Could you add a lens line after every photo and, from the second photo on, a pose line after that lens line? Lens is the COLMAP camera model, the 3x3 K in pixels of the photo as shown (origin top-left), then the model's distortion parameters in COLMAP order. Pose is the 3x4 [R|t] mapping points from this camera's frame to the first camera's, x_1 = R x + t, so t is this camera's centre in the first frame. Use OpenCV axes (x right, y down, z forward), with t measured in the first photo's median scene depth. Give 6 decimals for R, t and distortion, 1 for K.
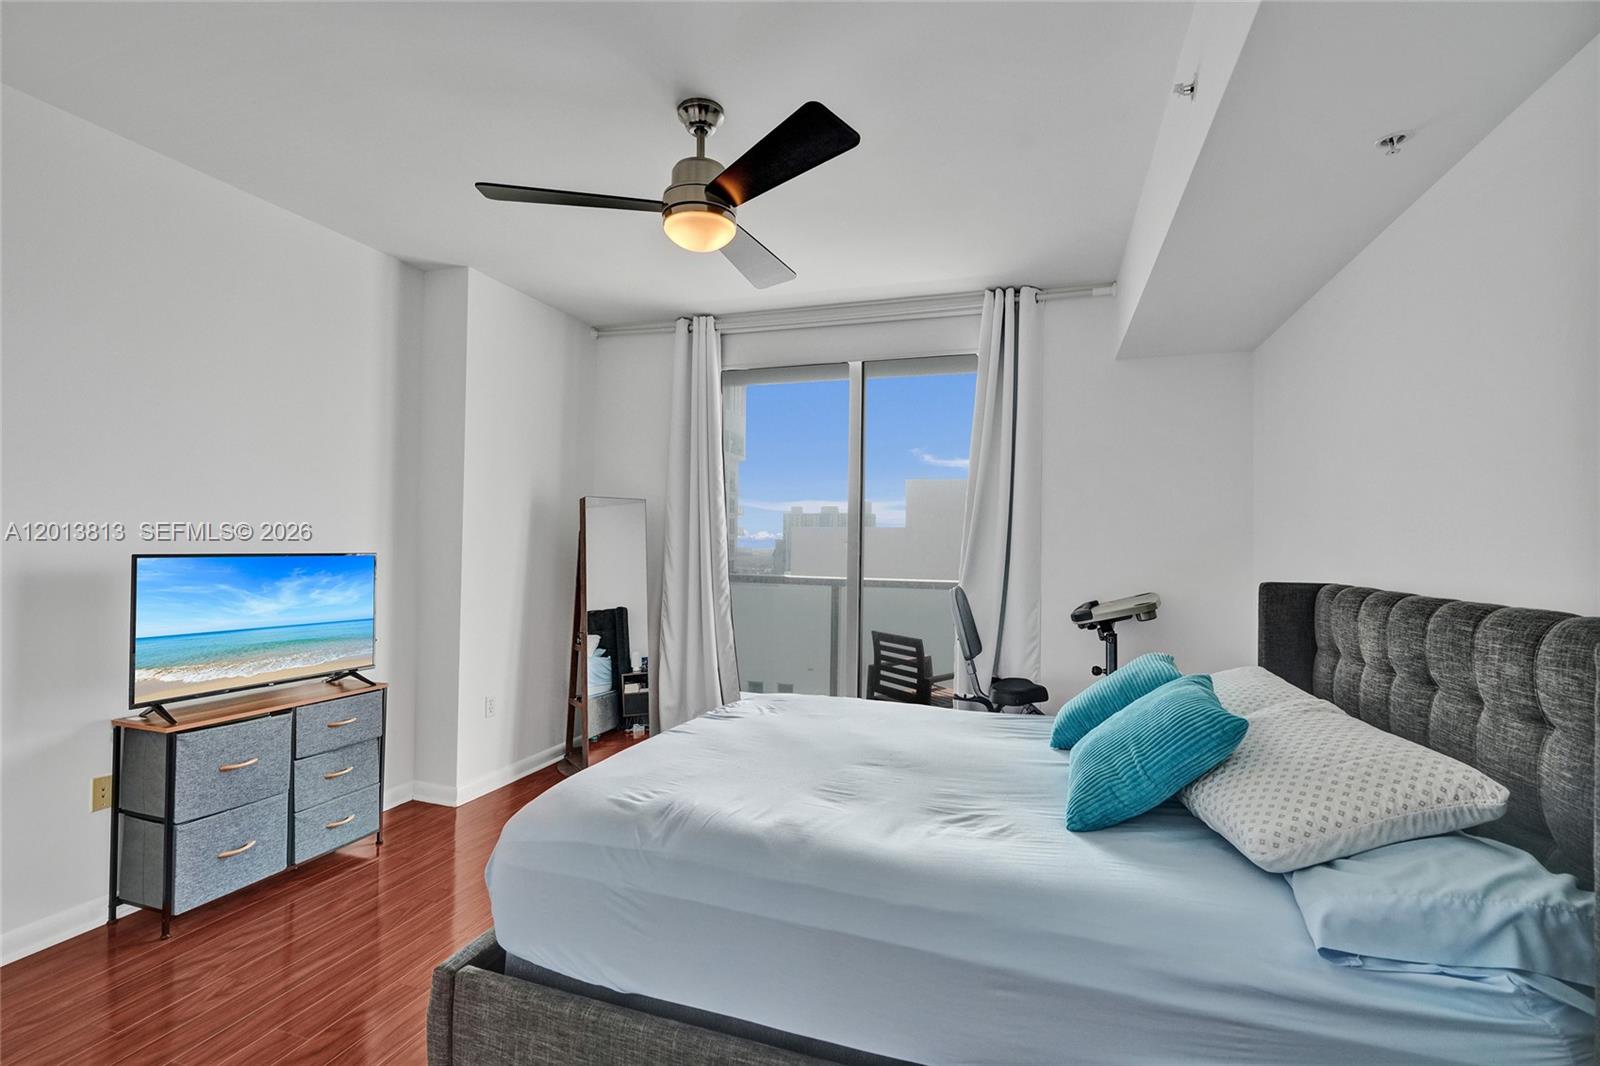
lens RADIAL K [[745.3, 0, 807.0], [0, 745.3, 532.3], [0, 0, 1]] dist [-0.065746, 0.021714]
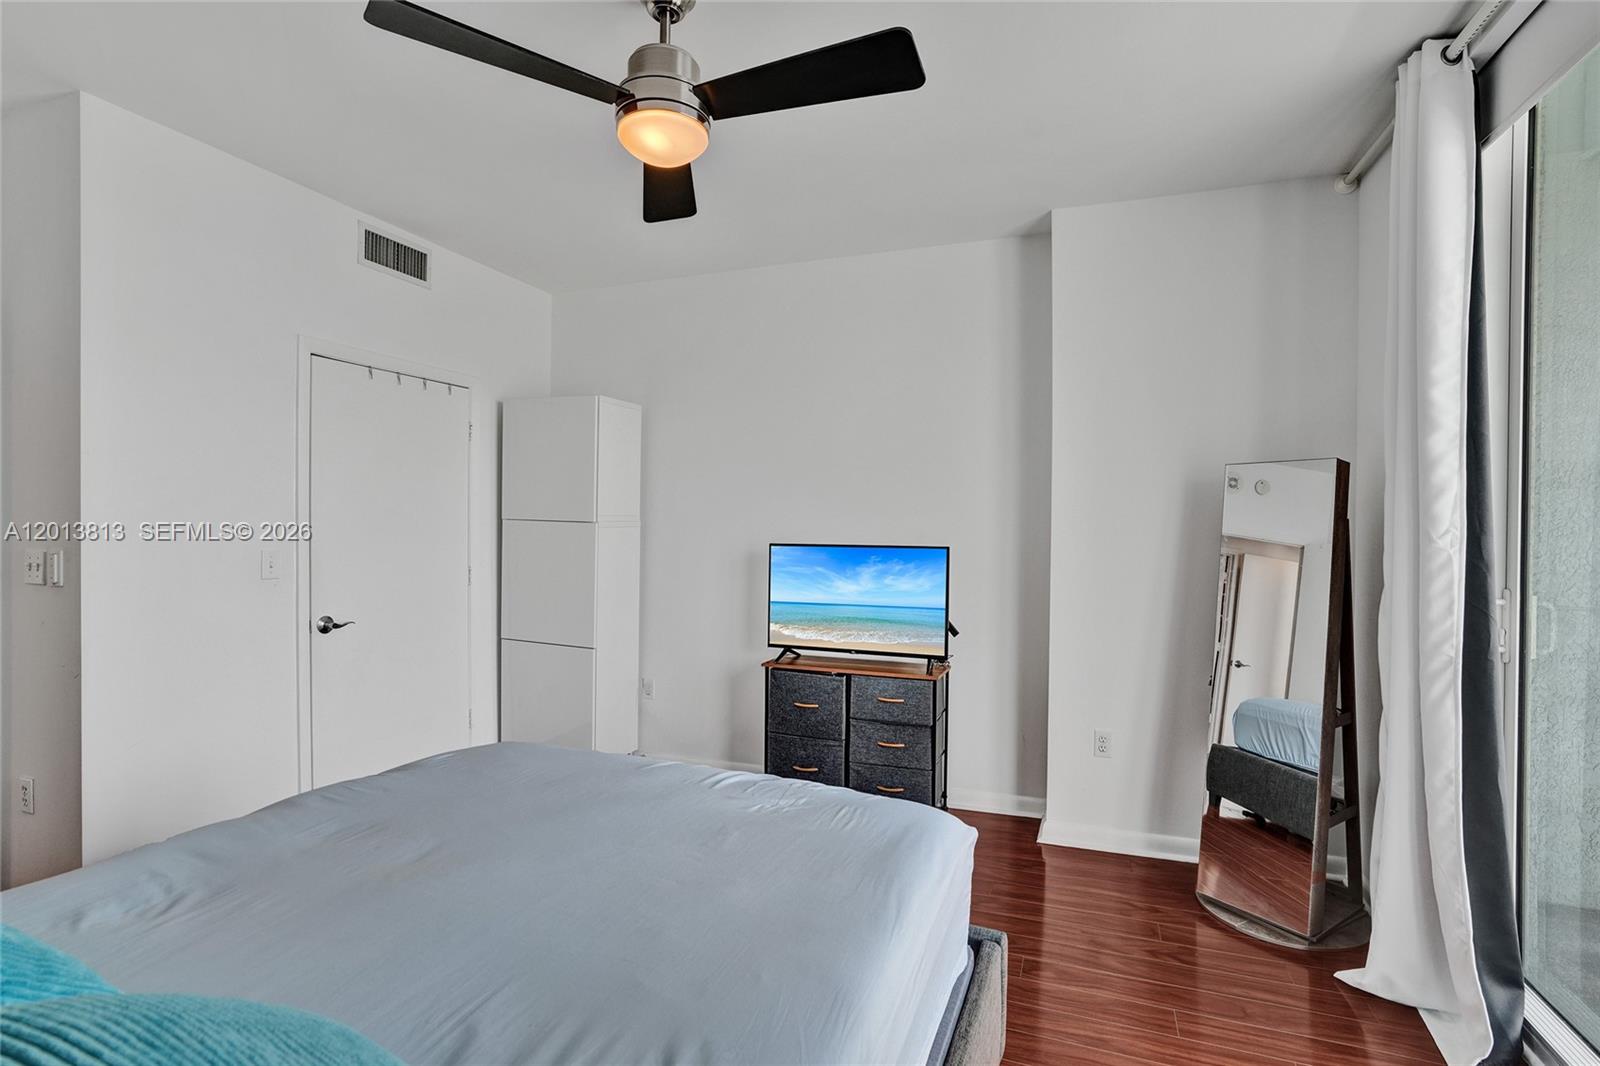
lens RADIAL K [[763.1, 0, 800.0], [0, 763.1, 533.0], [0, 0, 1]] dist [-0.042348, -0.000207]
pose [[-0.026218, -0.016366, -0.999522, 0.522923], [0.019583, 0.999666, -0.016882, 0.031818], [0.999464, -0.020016, -0.025889, 0.943255]]
